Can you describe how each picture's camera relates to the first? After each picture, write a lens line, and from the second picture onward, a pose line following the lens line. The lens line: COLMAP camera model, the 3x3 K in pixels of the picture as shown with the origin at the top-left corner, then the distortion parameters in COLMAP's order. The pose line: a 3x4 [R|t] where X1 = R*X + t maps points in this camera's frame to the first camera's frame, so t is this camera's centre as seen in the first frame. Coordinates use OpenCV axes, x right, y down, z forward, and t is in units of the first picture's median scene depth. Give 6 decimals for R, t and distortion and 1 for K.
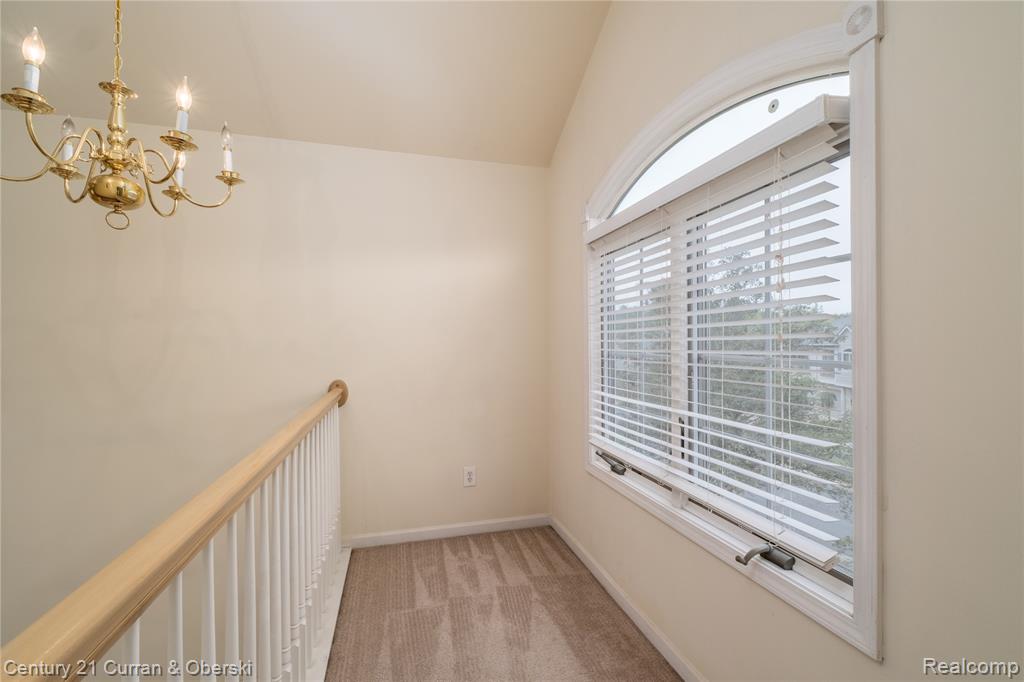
lens RADIAL K [[426.4, 0, 512.4], [0, 426.4, 342.8], [0, 0, 1]] dist [-0.000567, -0.000400]
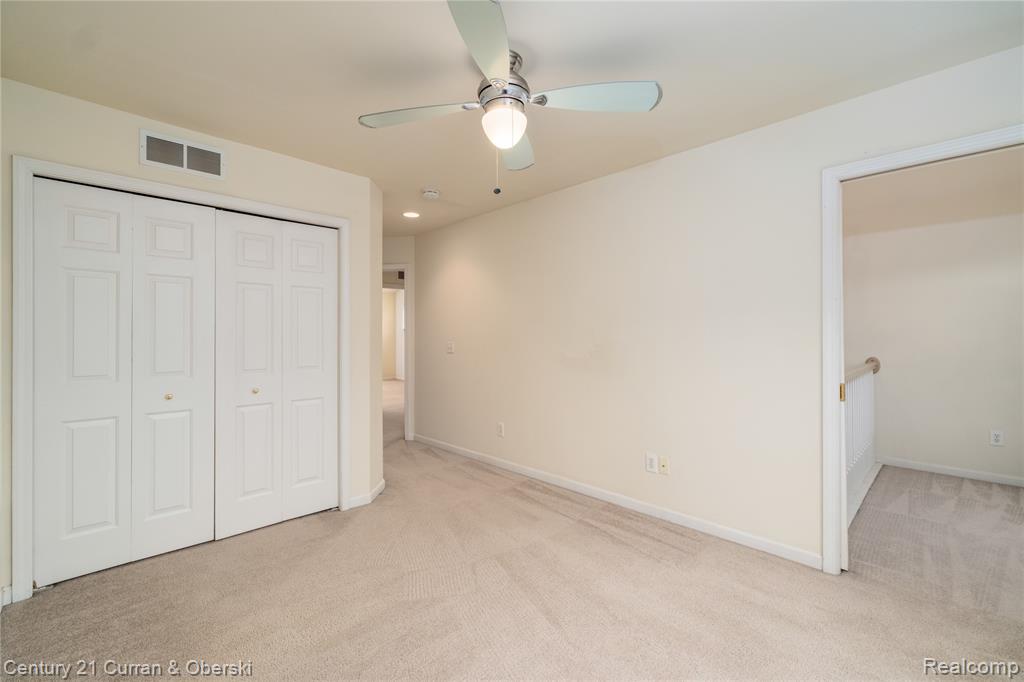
lens RADIAL K [[426.4, 0, 512.6], [0, 426.4, 340.3], [0, 0, 1]] dist [-0.000567, -0.000400]
pose [[0.469197, 0.003031, -0.883088, 0.378052], [-0.001456, 0.999995, 0.002659, 0.020012], [0.883092, 0.000038, 0.469200, -0.967488]]
